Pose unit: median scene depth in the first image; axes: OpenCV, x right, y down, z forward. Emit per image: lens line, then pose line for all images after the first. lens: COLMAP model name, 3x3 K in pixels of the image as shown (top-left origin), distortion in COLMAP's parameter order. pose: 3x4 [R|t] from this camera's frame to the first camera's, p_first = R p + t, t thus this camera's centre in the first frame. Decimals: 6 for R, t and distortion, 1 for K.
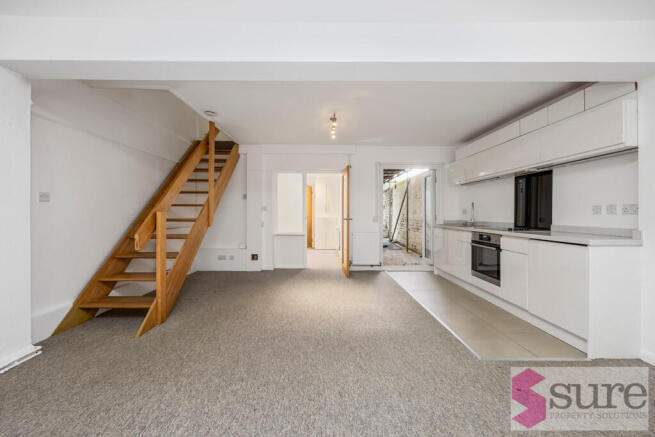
lens RADIAL K [[265.8, 0, 325.8], [0, 265.8, 214.3], [0, 0, 1]] dist [-0.002146, -0.000189]
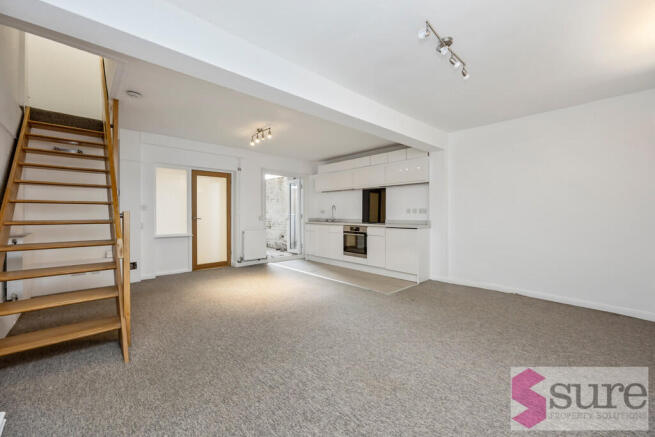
lens RADIAL K [[265.8, 0, 325.8], [0, 265.8, 214.3], [0, 0, 1]] dist [-0.002146, -0.000189]
pose [[0.740835, -0.004310, 0.671673, -0.610999], [0.002705, 0.999990, 0.003433, -0.002224], [-0.671681, -0.000726, 0.740840, -0.032370]]
